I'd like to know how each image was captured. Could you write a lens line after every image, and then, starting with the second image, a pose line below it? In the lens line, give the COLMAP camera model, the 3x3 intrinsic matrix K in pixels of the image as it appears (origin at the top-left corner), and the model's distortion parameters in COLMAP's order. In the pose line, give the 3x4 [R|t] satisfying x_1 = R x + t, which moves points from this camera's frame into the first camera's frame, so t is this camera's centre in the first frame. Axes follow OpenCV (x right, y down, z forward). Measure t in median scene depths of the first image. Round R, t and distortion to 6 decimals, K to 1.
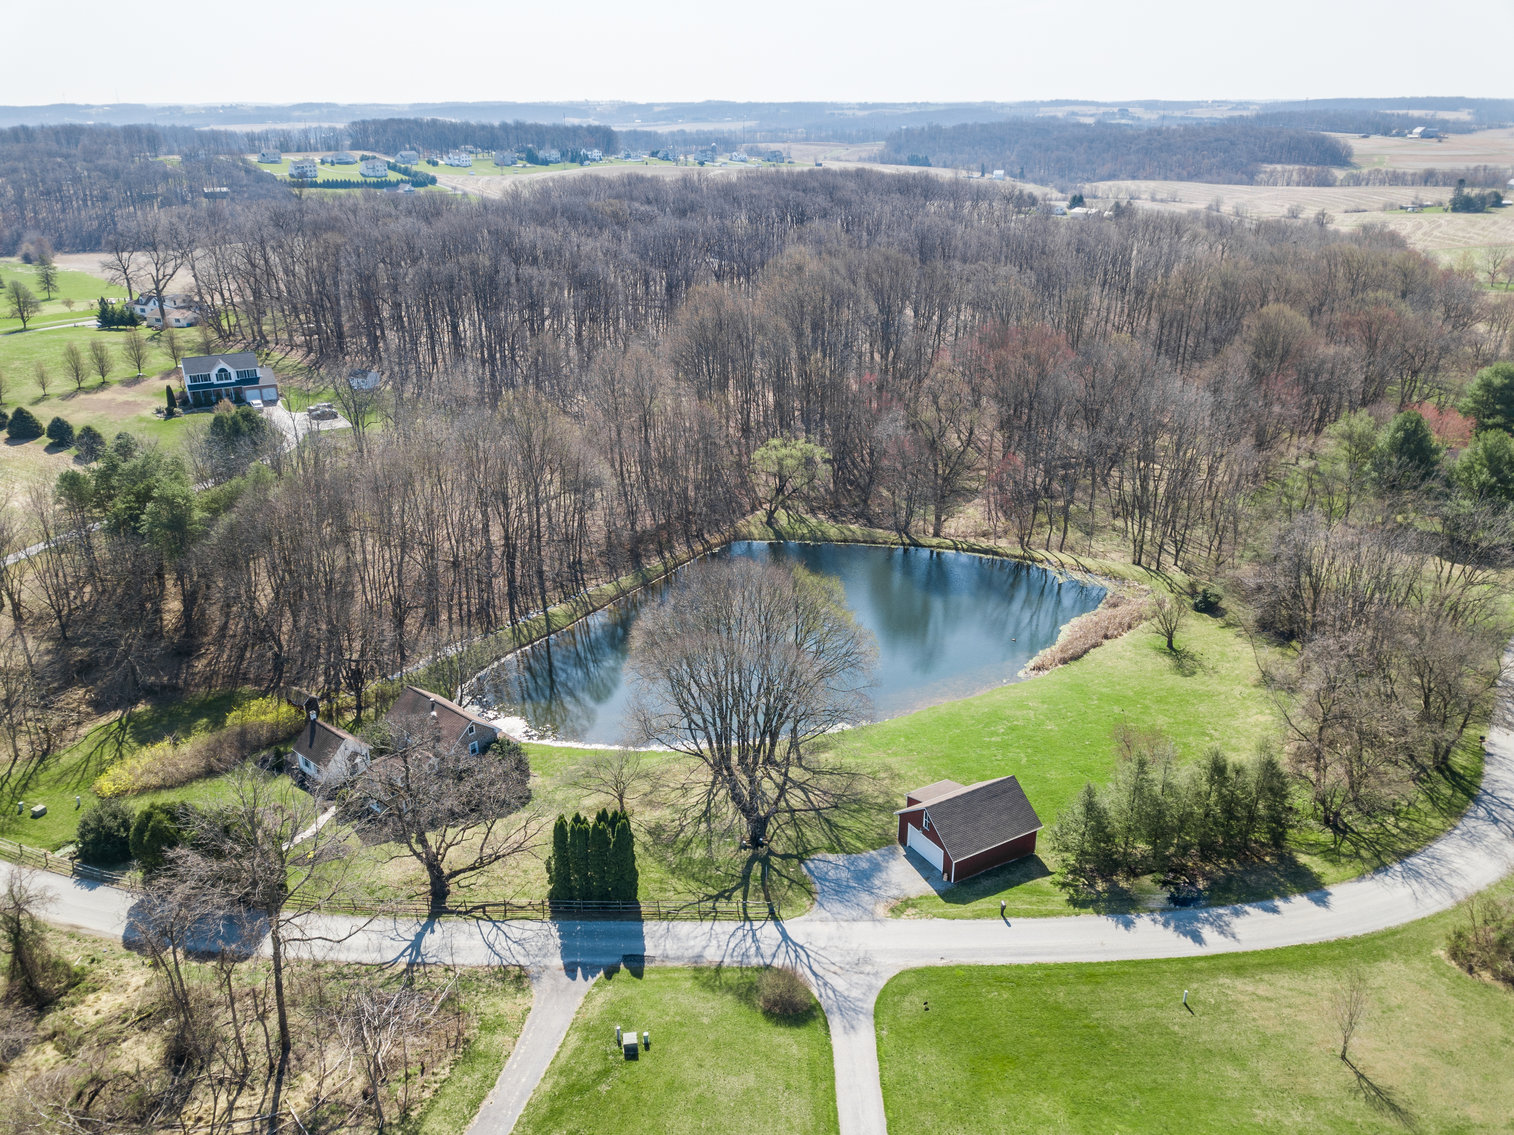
lens RADIAL K [[1154.9, 0, 754.7], [0, 1154.9, 589.0], [0, 0, 1]] dist [0.011034, -0.002889]
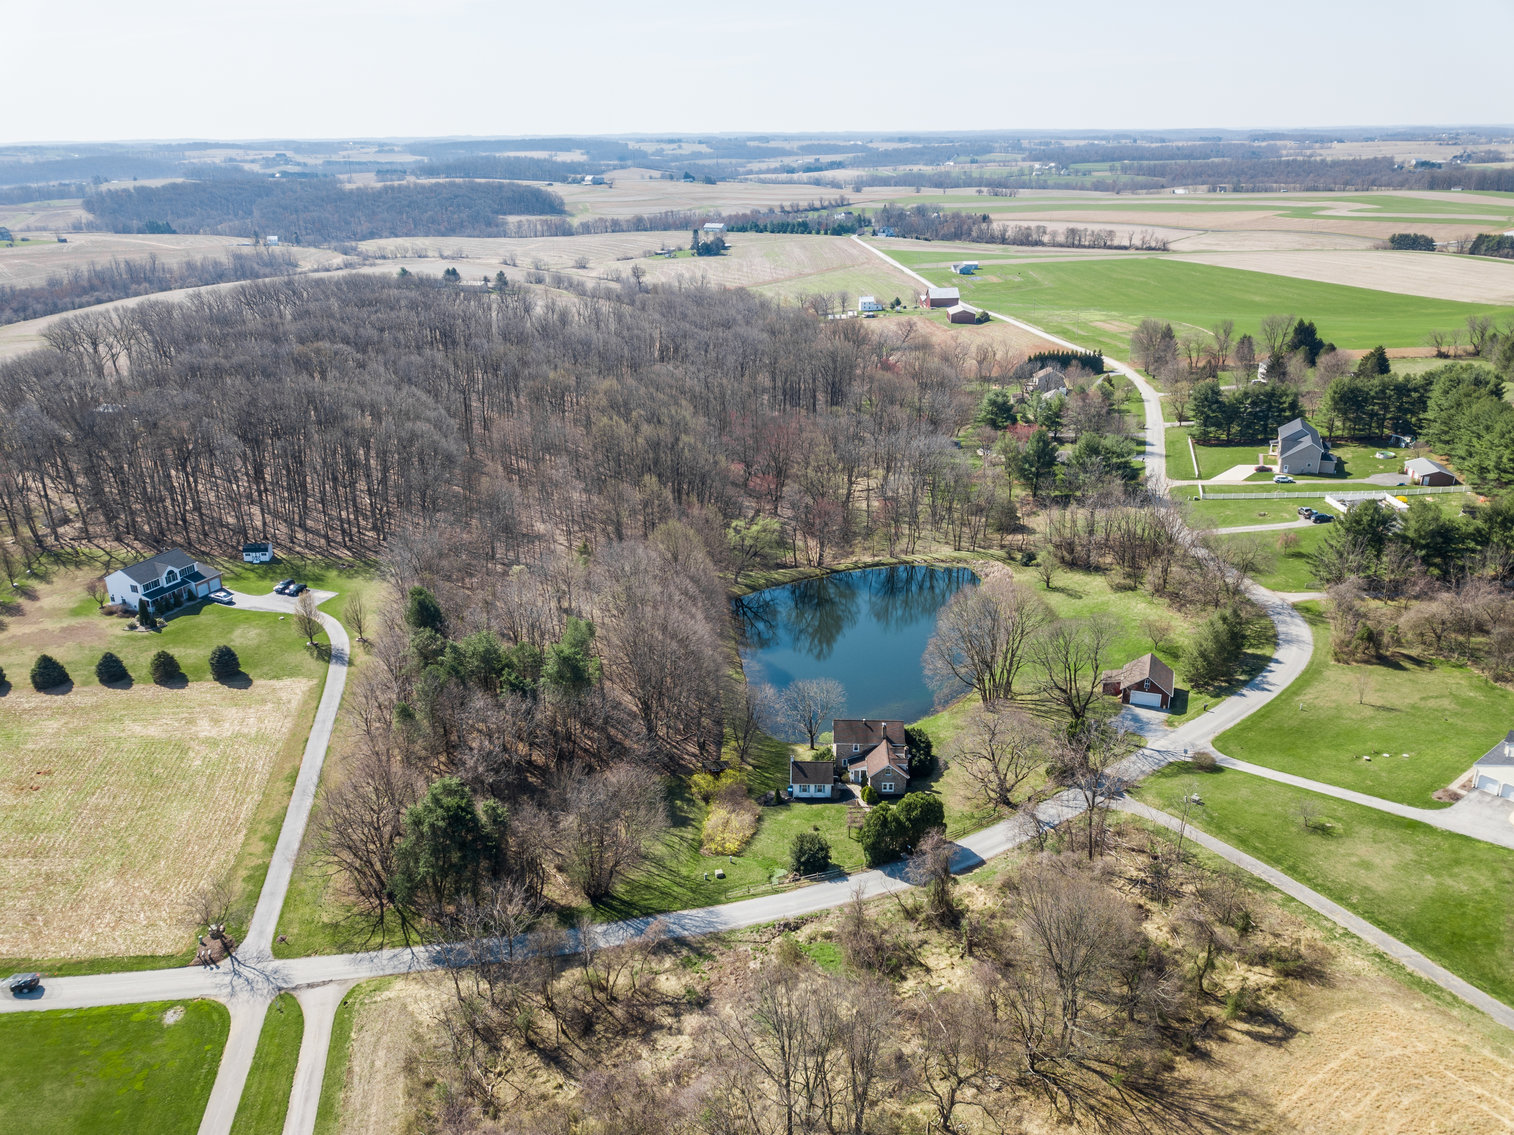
lens RADIAL K [[1154.9, 0, 754.7], [0, 1154.9, 589.0], [0, 0, 1]] dist [0.011034, -0.002889]
pose [[0.776115, -0.239030, 0.583533, -0.822135], [0.254375, 0.965416, 0.057133, -0.130933], [-0.577008, 0.104095, 0.810078, -0.120137]]
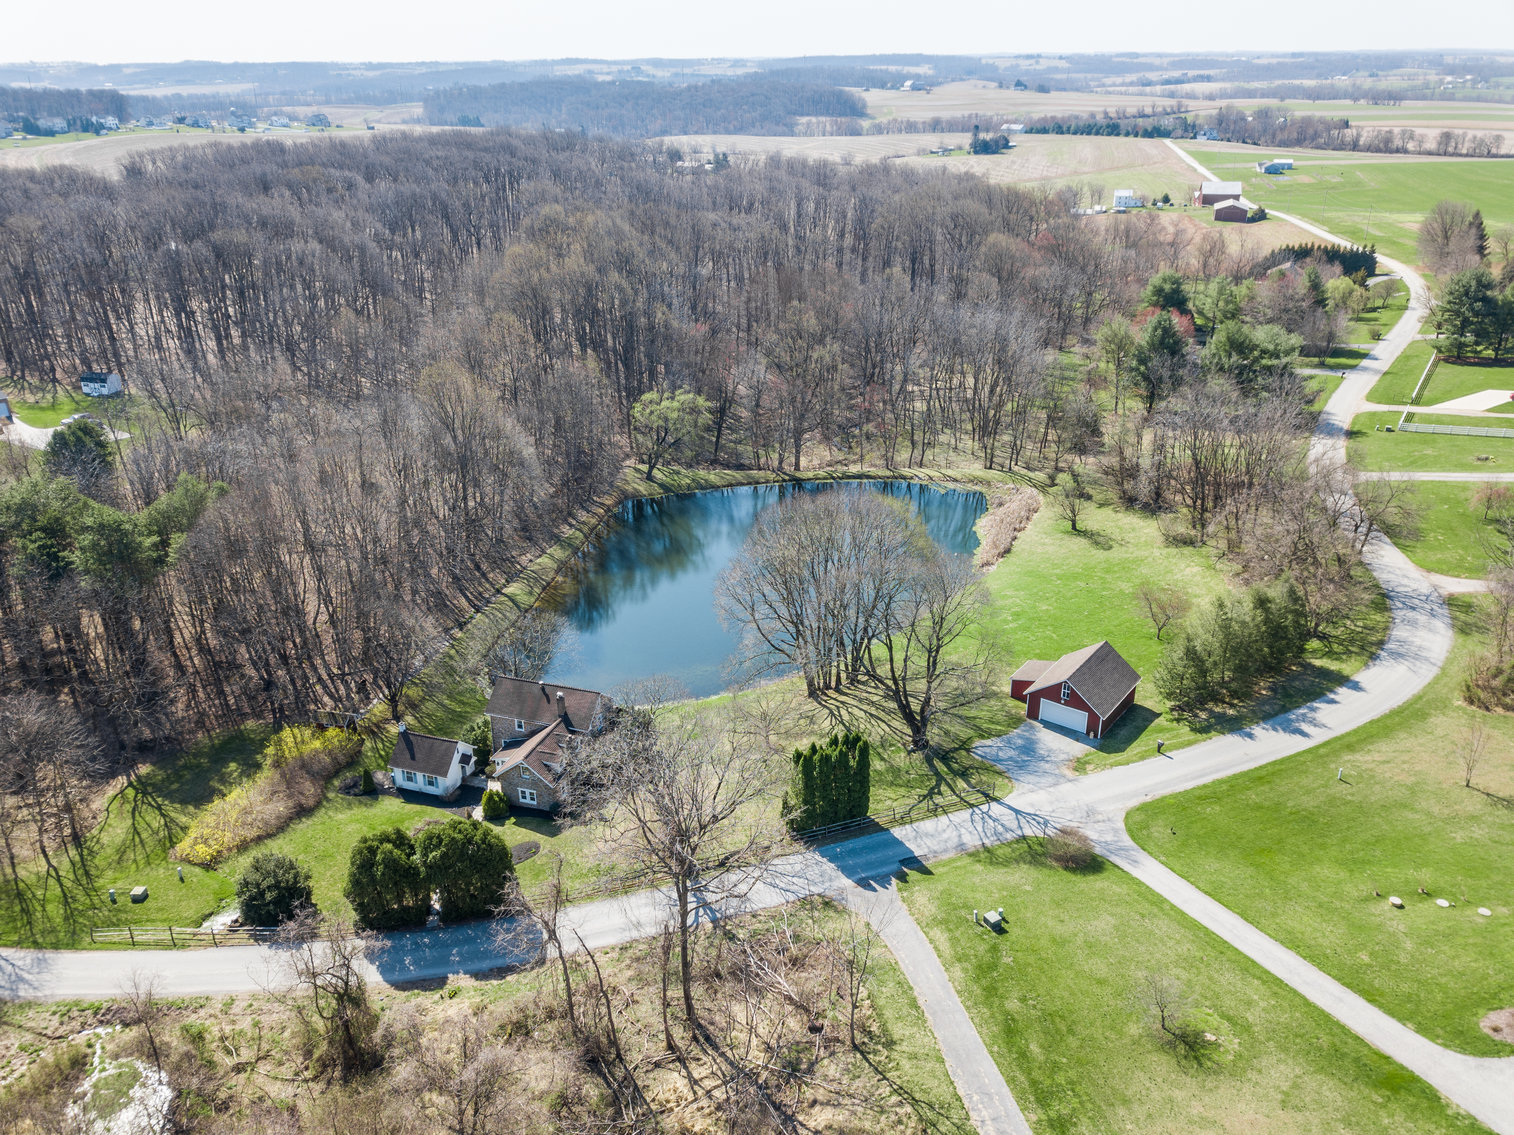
lens RADIAL K [[1154.9, 0, 754.7], [0, 1154.9, 589.0], [0, 0, 1]] dist [0.011034, -0.002889]
pose [[0.924608, -0.165451, 0.343112, -0.283243], [0.155220, 0.986218, 0.057279, -0.005545], [-0.347860, 0.000297, 0.937547, 0.025478]]
